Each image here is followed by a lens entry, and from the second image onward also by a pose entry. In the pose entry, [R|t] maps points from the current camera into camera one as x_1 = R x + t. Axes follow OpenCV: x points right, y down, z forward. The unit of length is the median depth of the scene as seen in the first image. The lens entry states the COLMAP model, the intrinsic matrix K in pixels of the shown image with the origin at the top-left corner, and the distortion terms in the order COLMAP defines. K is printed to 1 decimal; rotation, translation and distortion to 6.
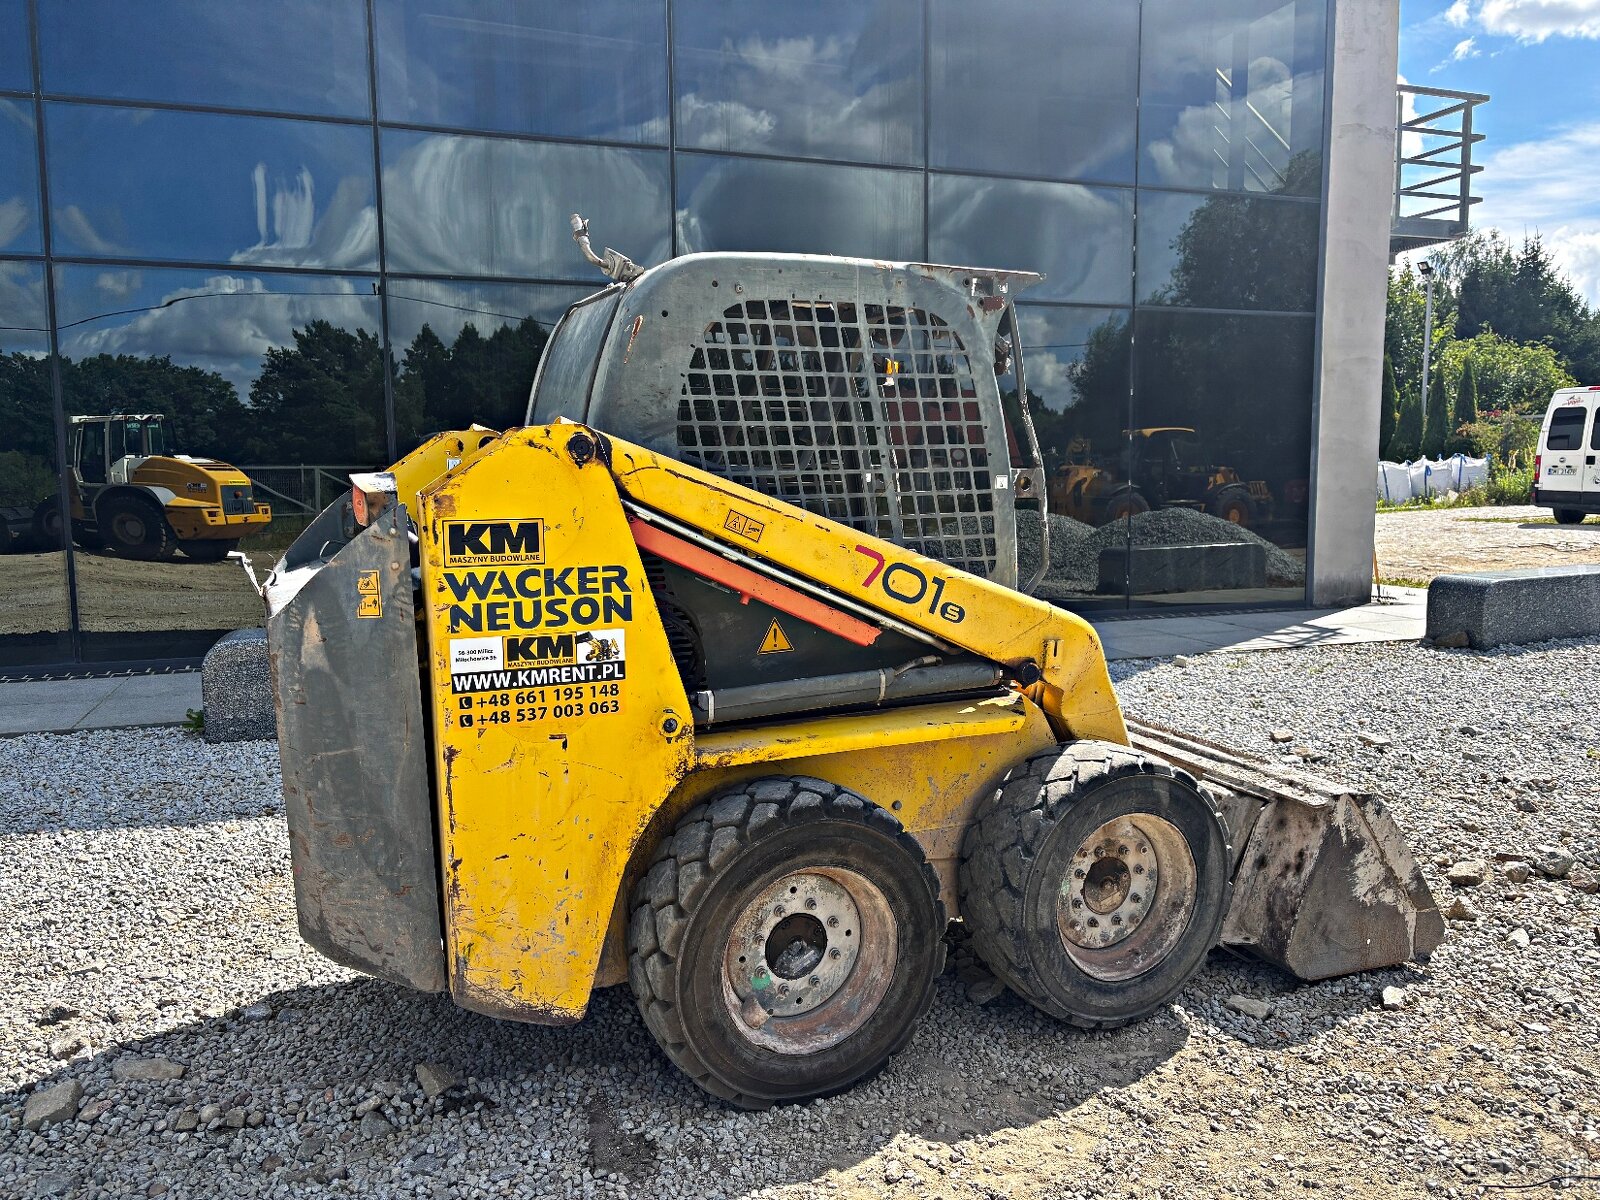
lens RADIAL K [[1229.8, 0, 799.8], [0, 1229.8, 605.3], [0, 0, 1]] dist [0.050411, -0.061679]
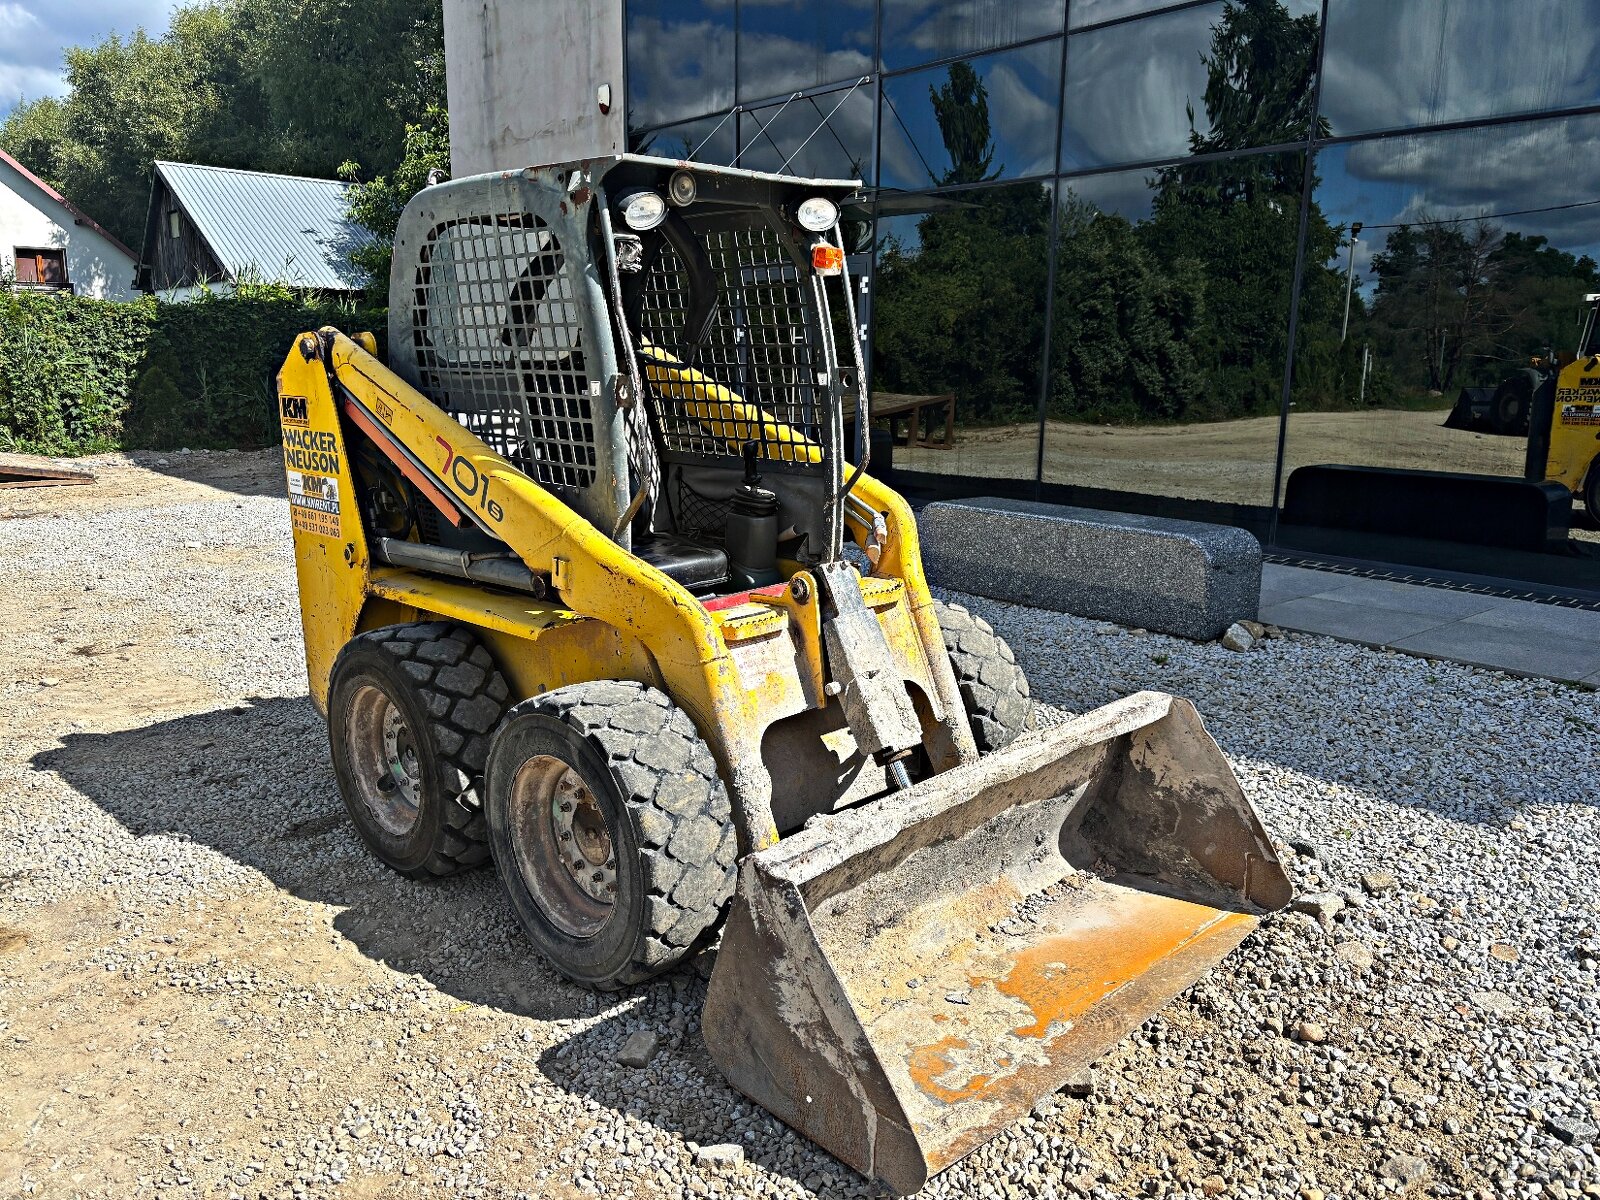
lens RADIAL K [[1229.8, 0, 799.8], [0, 1229.8, 605.3], [0, 0, 1]] dist [0.050411, -0.061679]
pose [[0.342823, 0.206022, -0.916530, 1.184614], [-0.110234, 0.977737, 0.178548, -0.130749], [0.932910, 0.039823, 0.357901, 0.861933]]
